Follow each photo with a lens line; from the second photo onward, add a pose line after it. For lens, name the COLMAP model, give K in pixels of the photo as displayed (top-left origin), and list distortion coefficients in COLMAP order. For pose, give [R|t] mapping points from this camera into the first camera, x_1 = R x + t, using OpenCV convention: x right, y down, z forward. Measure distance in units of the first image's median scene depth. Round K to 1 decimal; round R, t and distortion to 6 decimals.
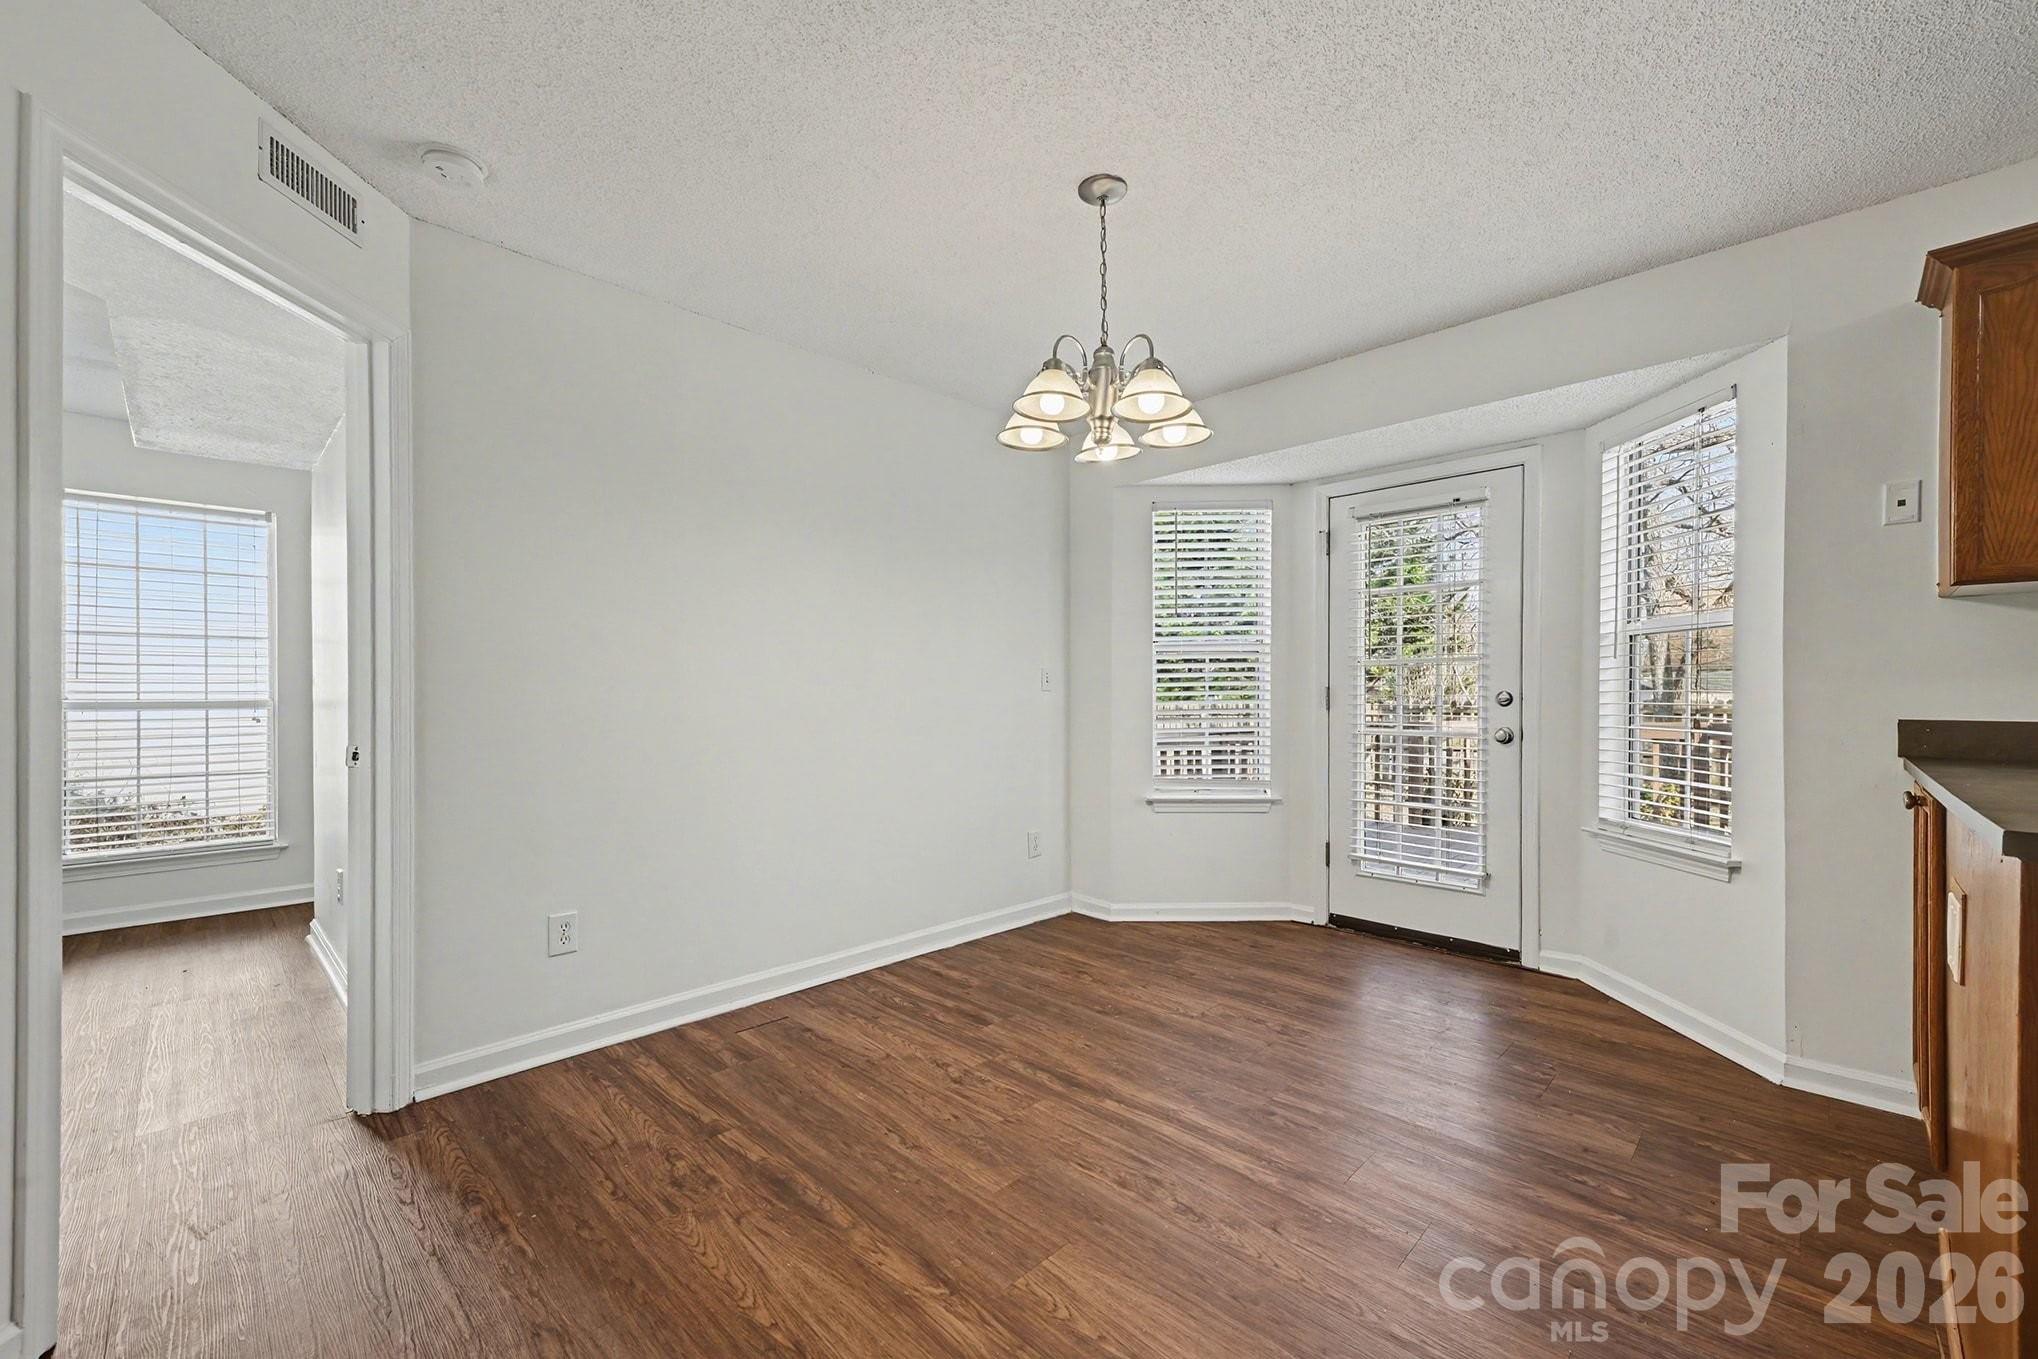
lens RADIAL K [[816.3, 0, 1019.7], [0, 816.3, 696.0], [0, 0, 1]] dist [-0.000461, 0.000255]
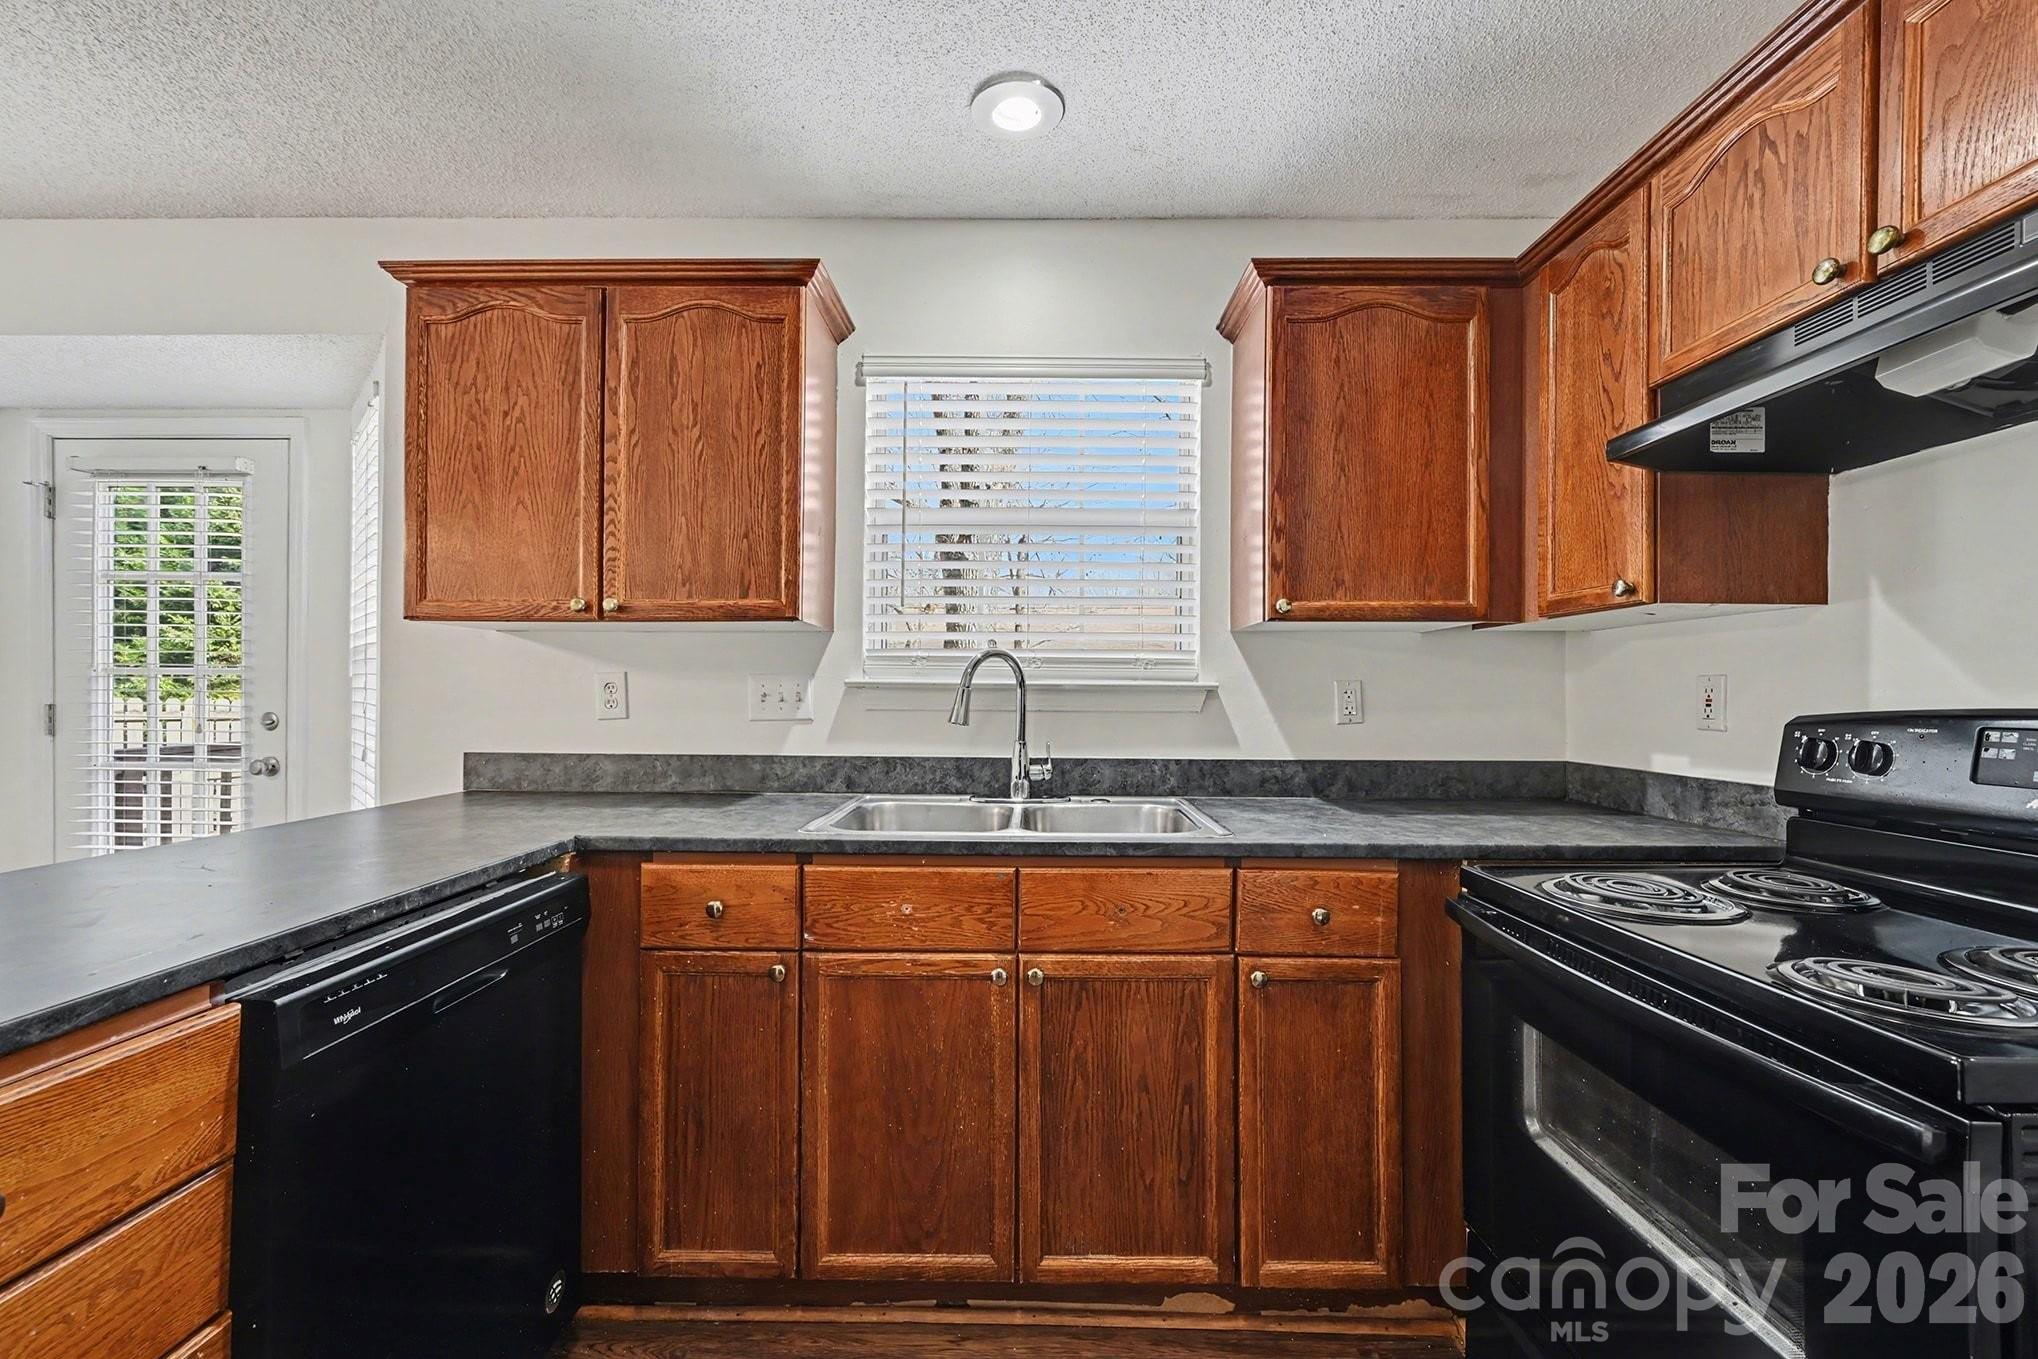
lens RADIAL K [[805.5, 0, 1012.1], [0, 805.5, 683.1], [0, 0, 1]] dist [-0.000839, 0.000069]
pose [[0.713938, 0.005308, 0.700188, 0.886180], [-0.003362, 0.999986, -0.004152, -0.053728], [-0.700201, 0.000610, 0.713946, -0.151176]]
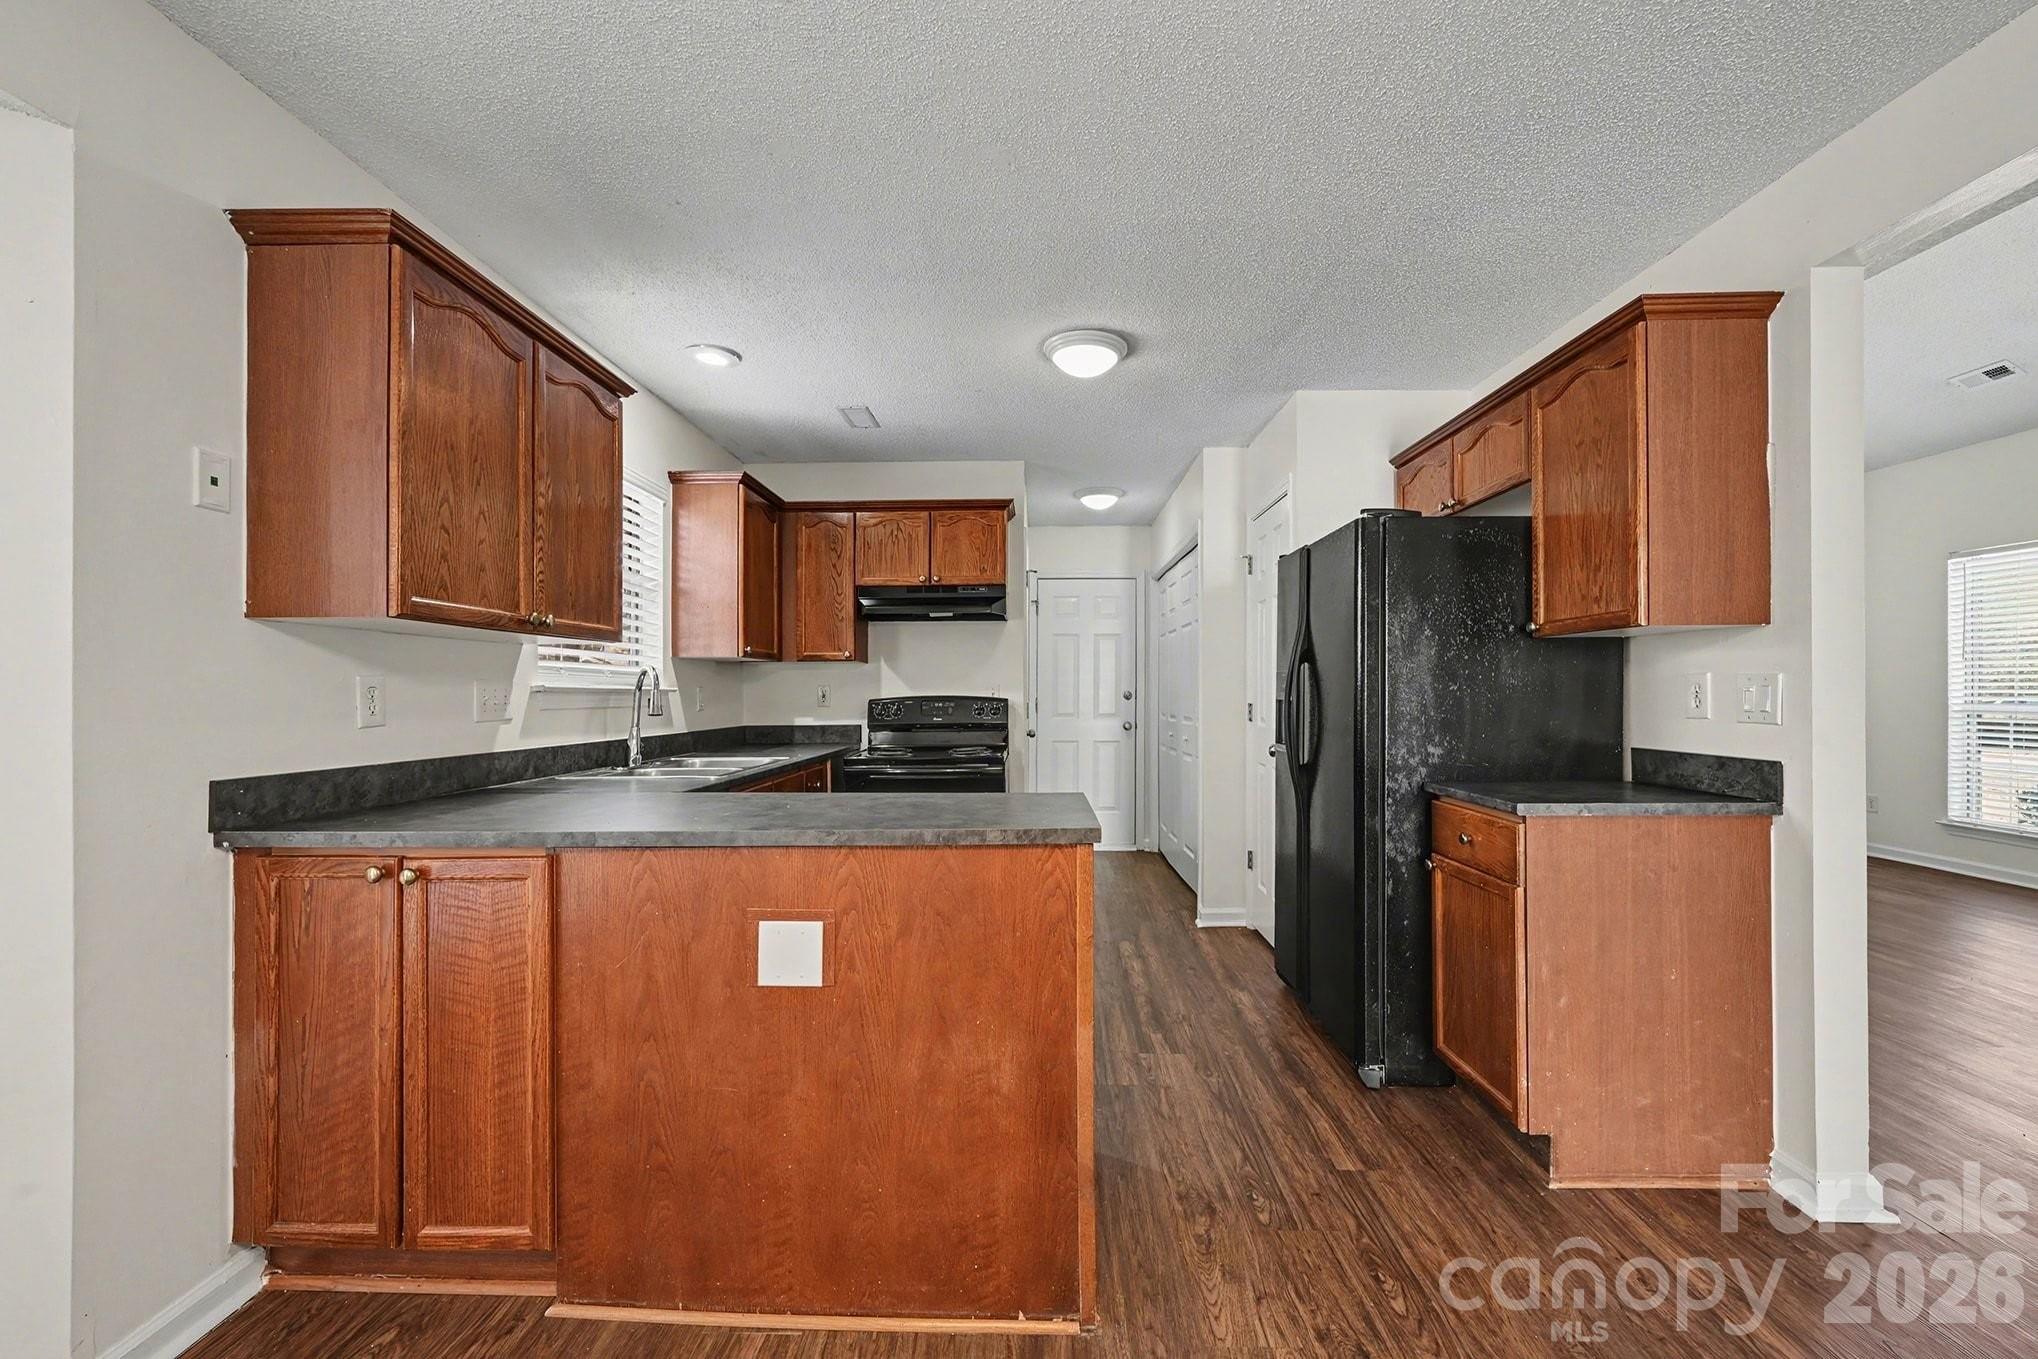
lens RADIAL K [[825.6, 0, 1017.8], [0, 825.6, 686.7], [0, 0, 1]] dist [0.007843, 0.000045]
pose [[-0.689103, 0.004829, 0.724647, 0.059240], [-0.000018, 0.999978, -0.006681, -0.050806], [-0.724663, -0.004617, -0.689088, 1.008673]]
